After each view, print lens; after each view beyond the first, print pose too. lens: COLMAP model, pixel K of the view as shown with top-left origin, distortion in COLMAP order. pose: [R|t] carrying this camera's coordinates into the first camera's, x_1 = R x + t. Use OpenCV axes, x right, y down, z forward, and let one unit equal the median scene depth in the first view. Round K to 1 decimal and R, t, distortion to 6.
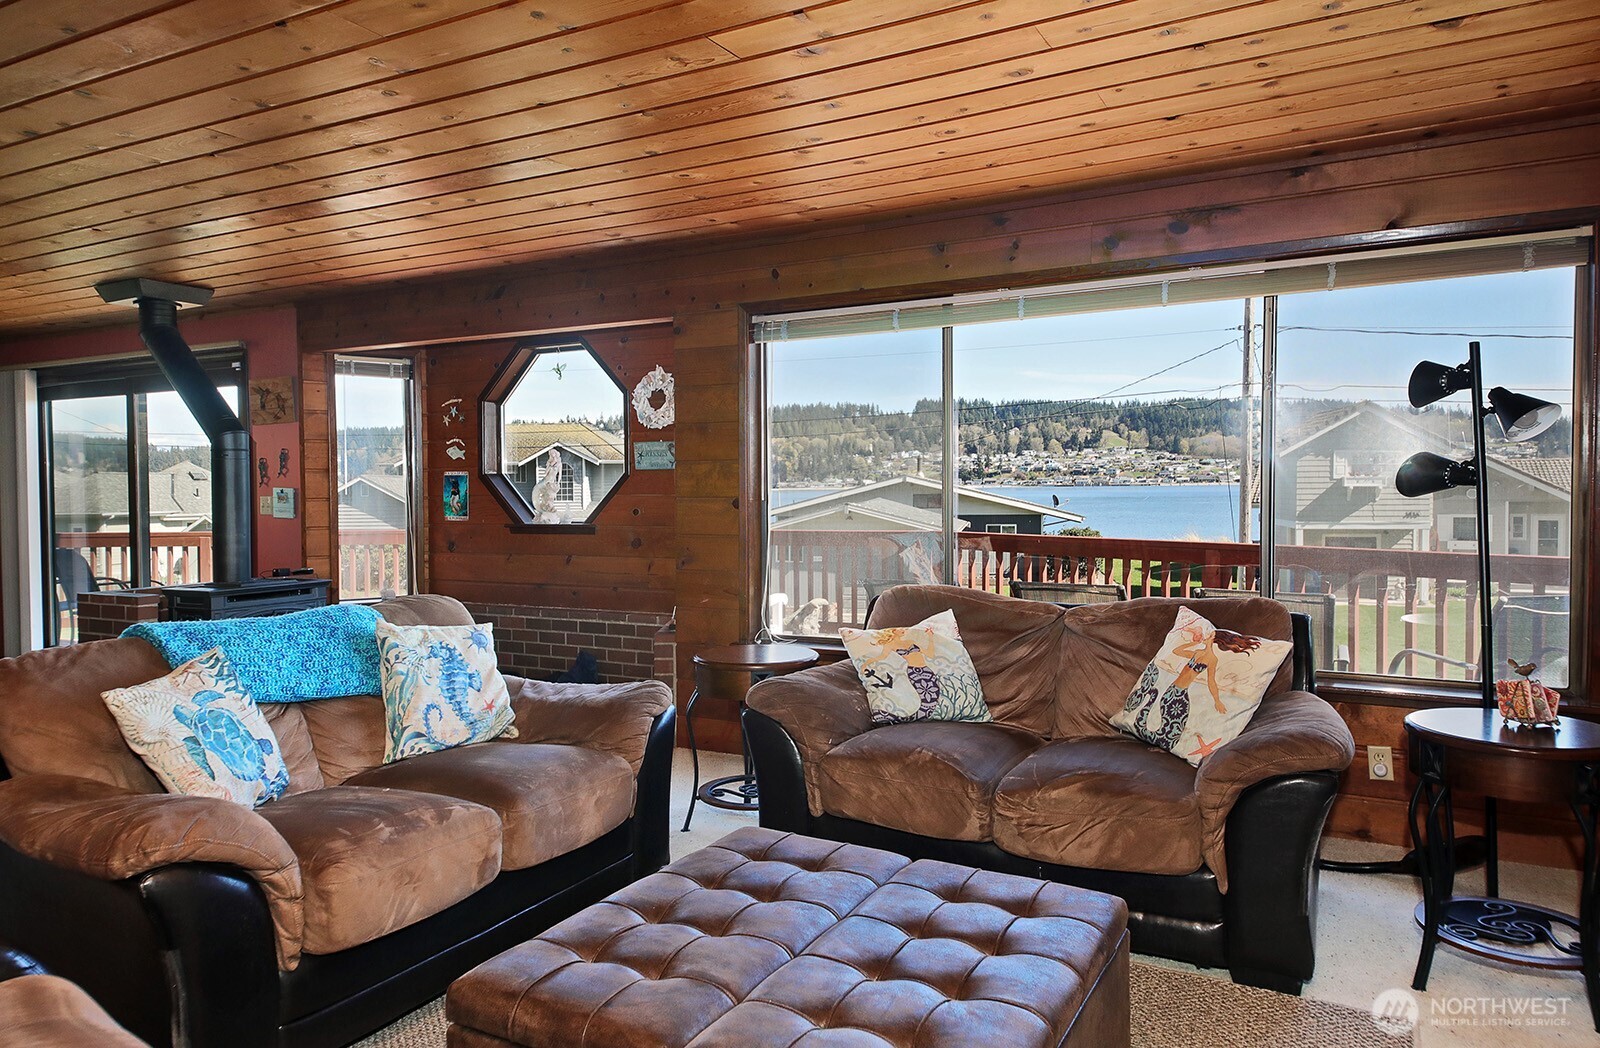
lens RADIAL K [[1035.1, 0, 802.2], [0, 1035.1, 513.7], [0, 0, 1]] dist [0.062524, -0.029216]
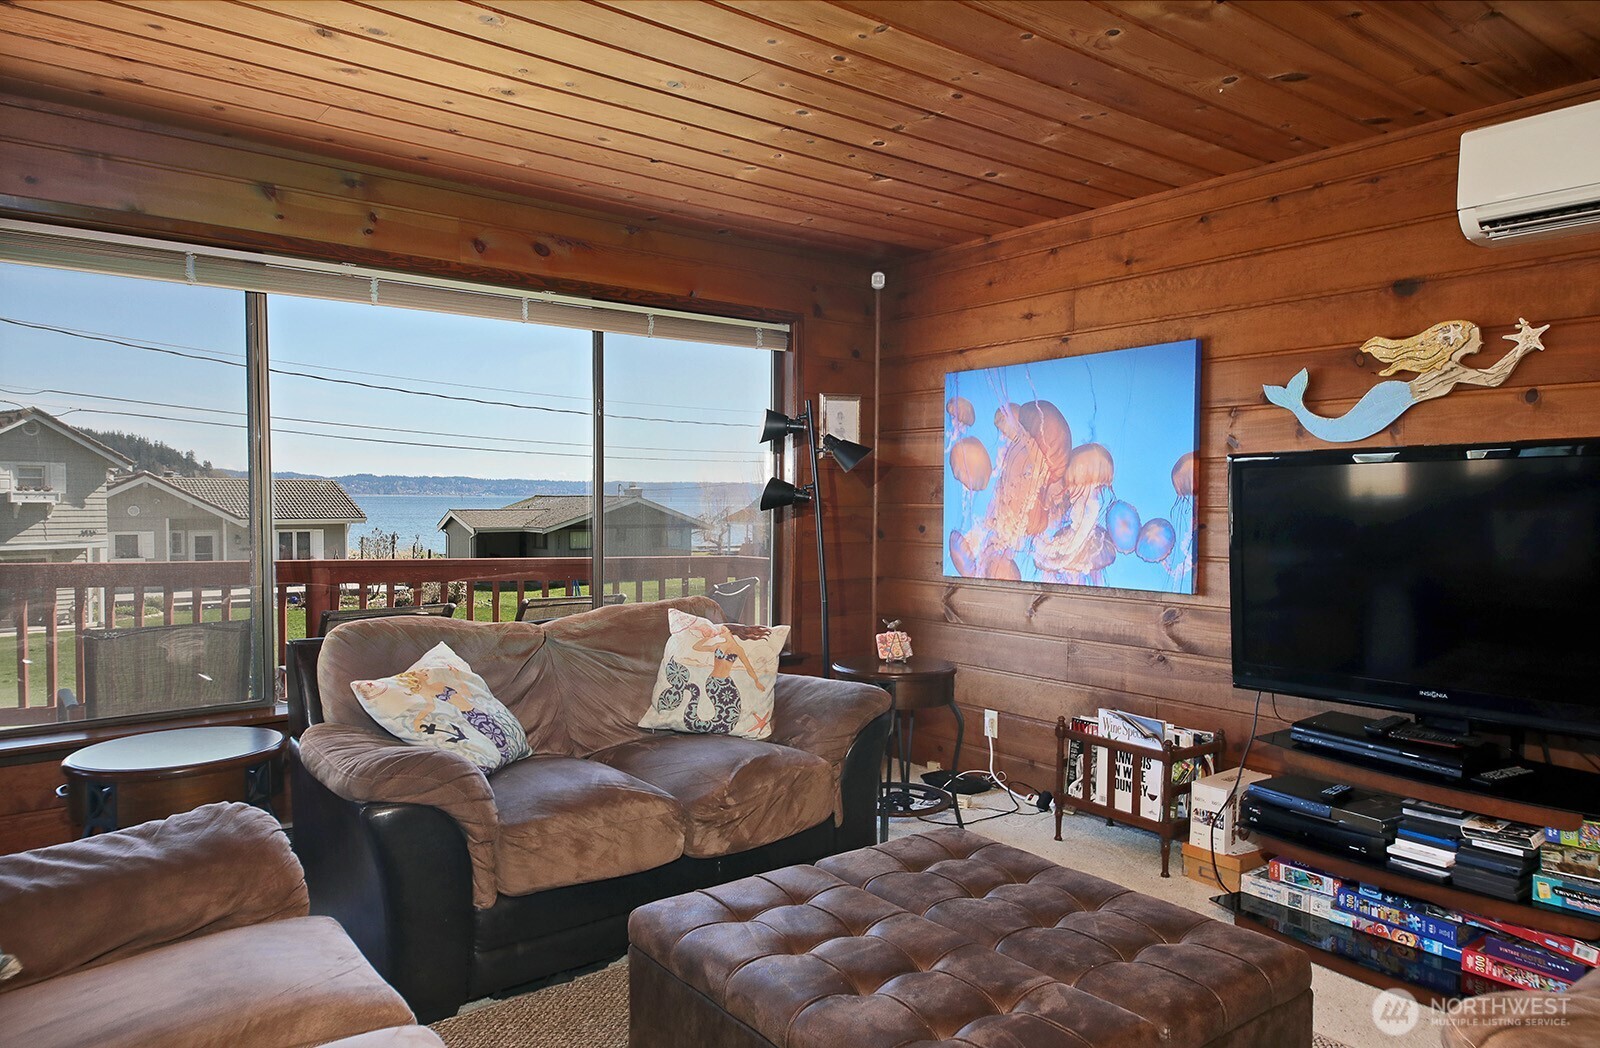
lens RADIAL K [[1035.1, 0, 800.6], [0, 1035.1, 554.3], [0, 0, 1]] dist [0.062524, -0.029216]
pose [[0.401844, -0.038132, 0.914914, -0.047511], [0.018211, 0.999268, 0.033649, -0.000341], [-0.915527, 0.003140, 0.402244, 0.034829]]
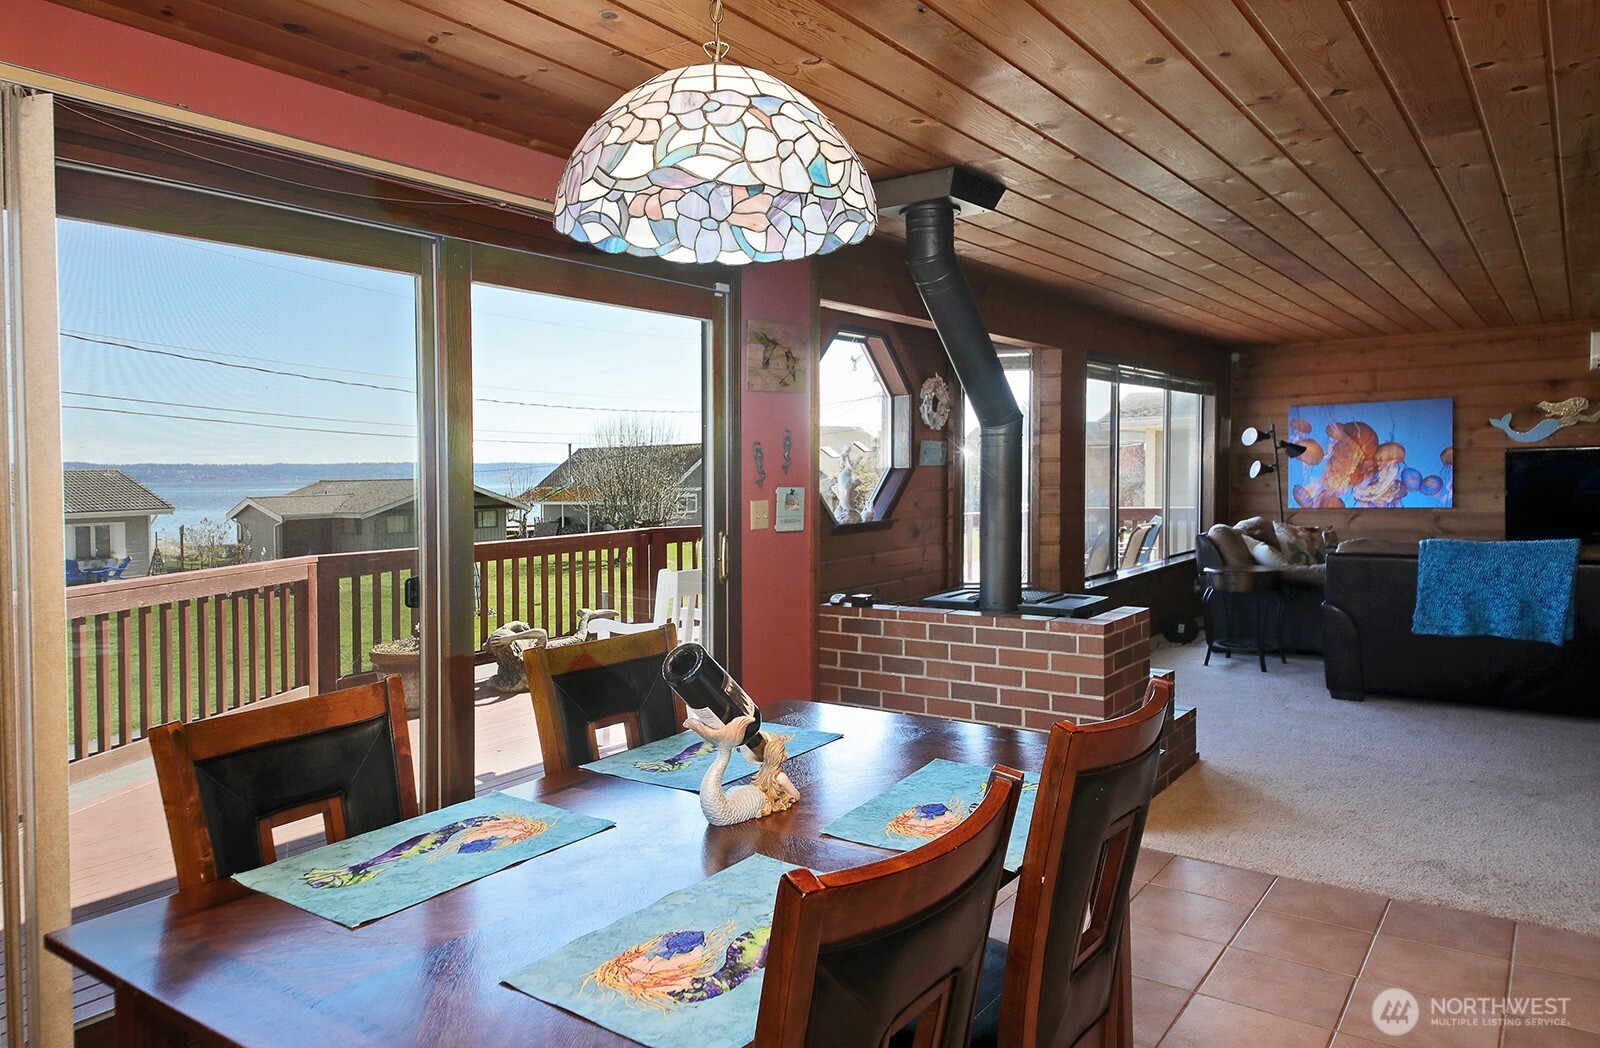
lens RADIAL K [[1035.1, 0, 813.7], [0, 1035.1, 540.2], [0, 0, 1]] dist [0.062524, -0.029216]
pose [[0.137783, -0.058858, 0.988712, -0.183158], [0.047453, 0.997479, 0.052767, -0.004057], [-0.989325, 0.039647, 0.140228, 0.141057]]
